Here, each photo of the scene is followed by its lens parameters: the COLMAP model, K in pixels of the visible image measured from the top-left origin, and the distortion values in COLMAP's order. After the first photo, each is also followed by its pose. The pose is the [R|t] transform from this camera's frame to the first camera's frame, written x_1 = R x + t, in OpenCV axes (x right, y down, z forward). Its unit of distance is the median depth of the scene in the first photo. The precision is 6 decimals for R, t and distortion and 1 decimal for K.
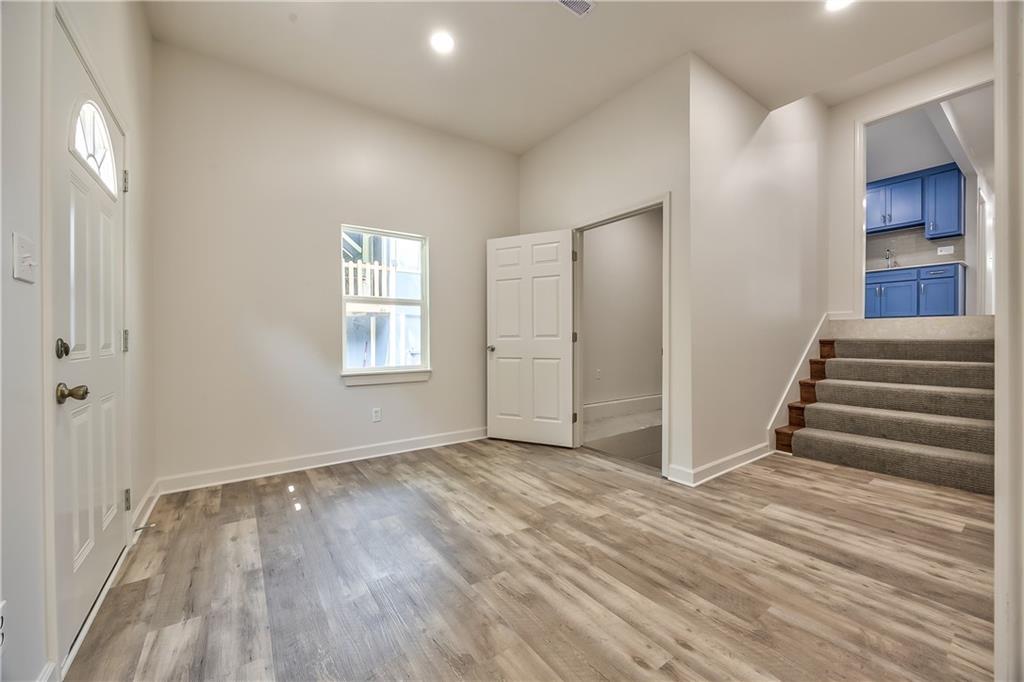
lens RADIAL K [[382.1, 0, 515.4], [0, 382.1, 340.1], [0, 0, 1]] dist [-0.001192, -0.000191]
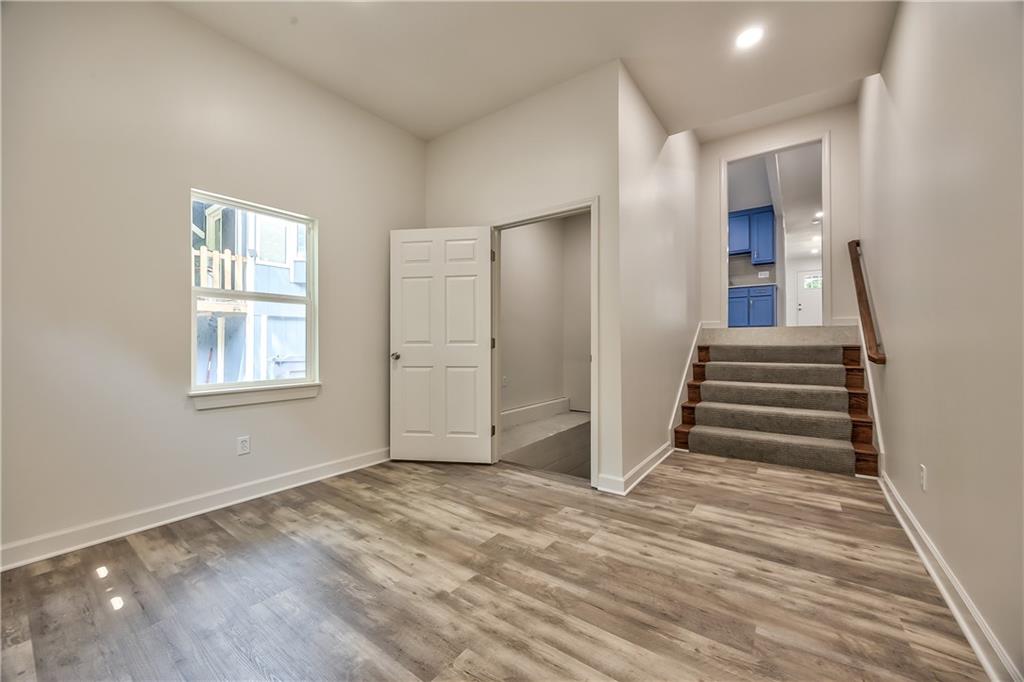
lens RADIAL K [[382.1, 0, 515.4], [0, 382.1, 340.1], [0, 0, 1]] dist [-0.001192, -0.000191]
pose [[0.951817, 0.003537, 0.306645, -0.107977], [0.000990, 0.999893, -0.014605, -0.002083], [-0.306664, 0.014205, 0.951712, 0.145715]]
